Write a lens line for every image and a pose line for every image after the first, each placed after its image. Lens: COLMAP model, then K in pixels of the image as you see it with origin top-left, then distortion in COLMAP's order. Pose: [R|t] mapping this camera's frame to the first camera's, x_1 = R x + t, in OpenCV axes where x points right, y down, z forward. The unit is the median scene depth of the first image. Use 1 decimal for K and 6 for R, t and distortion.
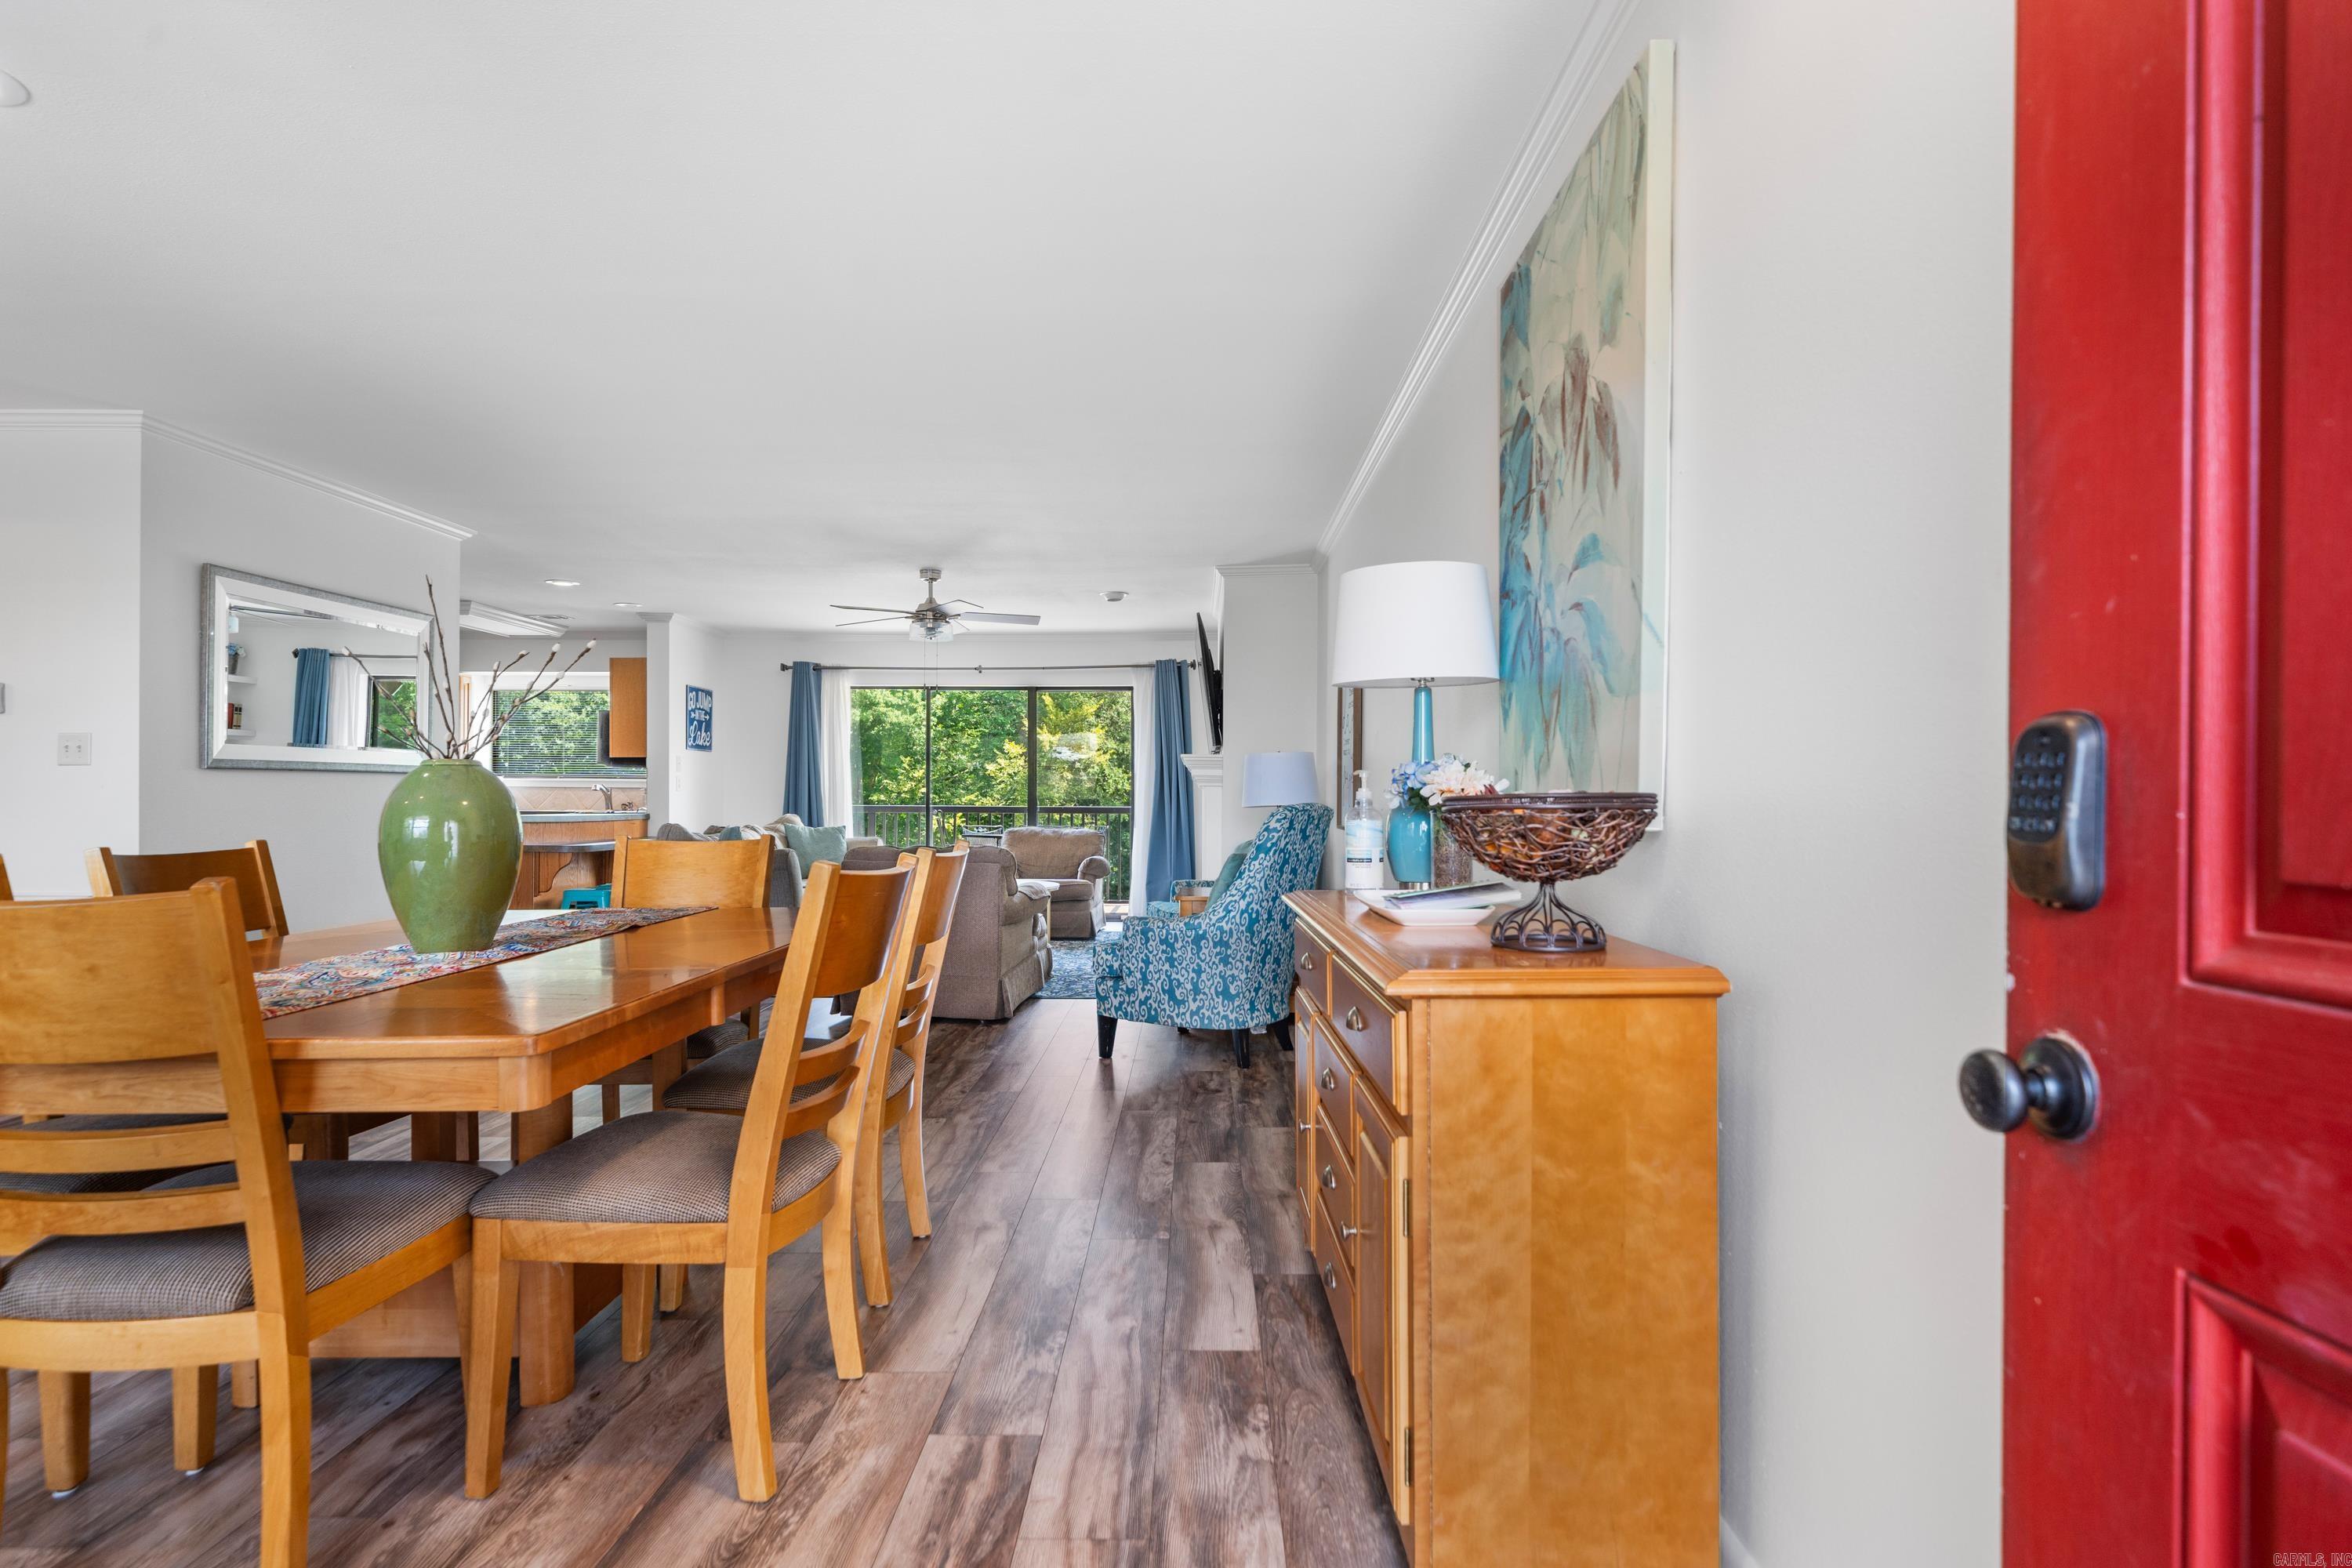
lens RADIAL K [[1232.6, 0, 1176.0], [0, 1232.6, 784.0], [0, 0, 1]] dist [-0.002540, 0.001374]
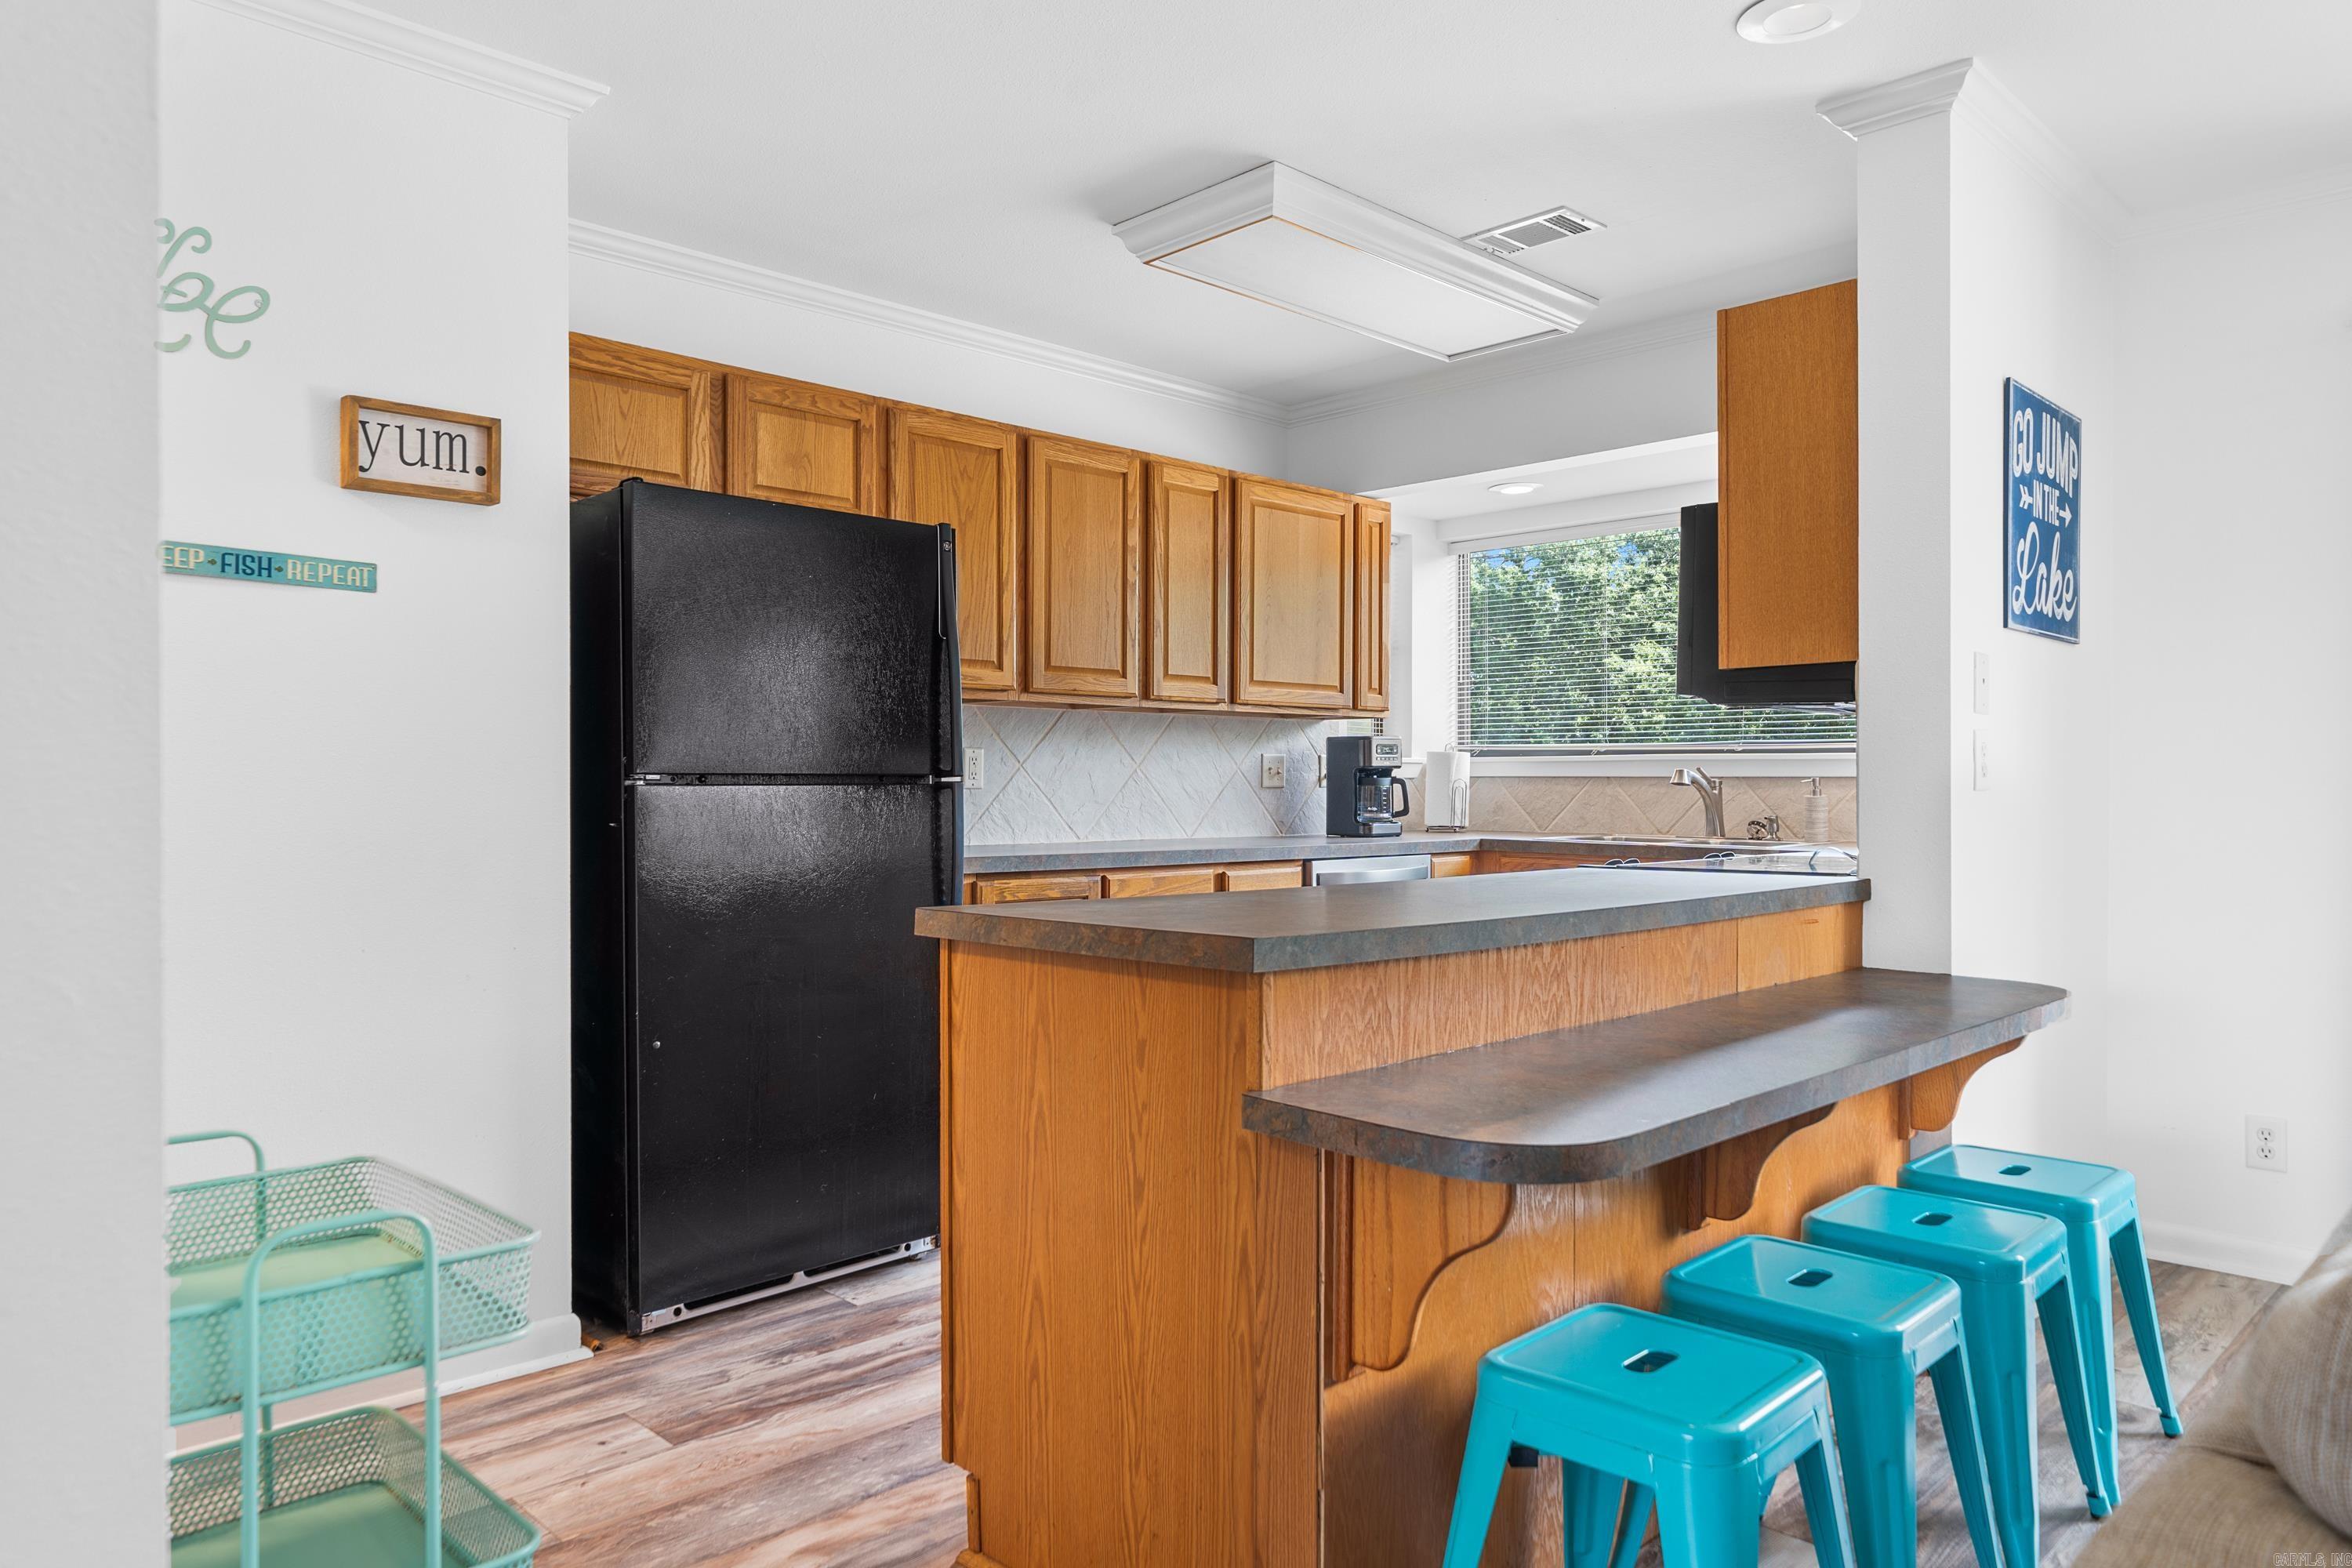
lens RADIAL K [[1530.8, 0, 1176.0], [0, 1530.8, 784.0], [0, 0, 1]] dist [0.007316, 0.000464]
pose [[0.719062, -0.005959, -0.694920, -0.561931], [0.012158, 0.999918, 0.004006, 0.002810], [0.694839, -0.011329, 0.719076, 1.215051]]
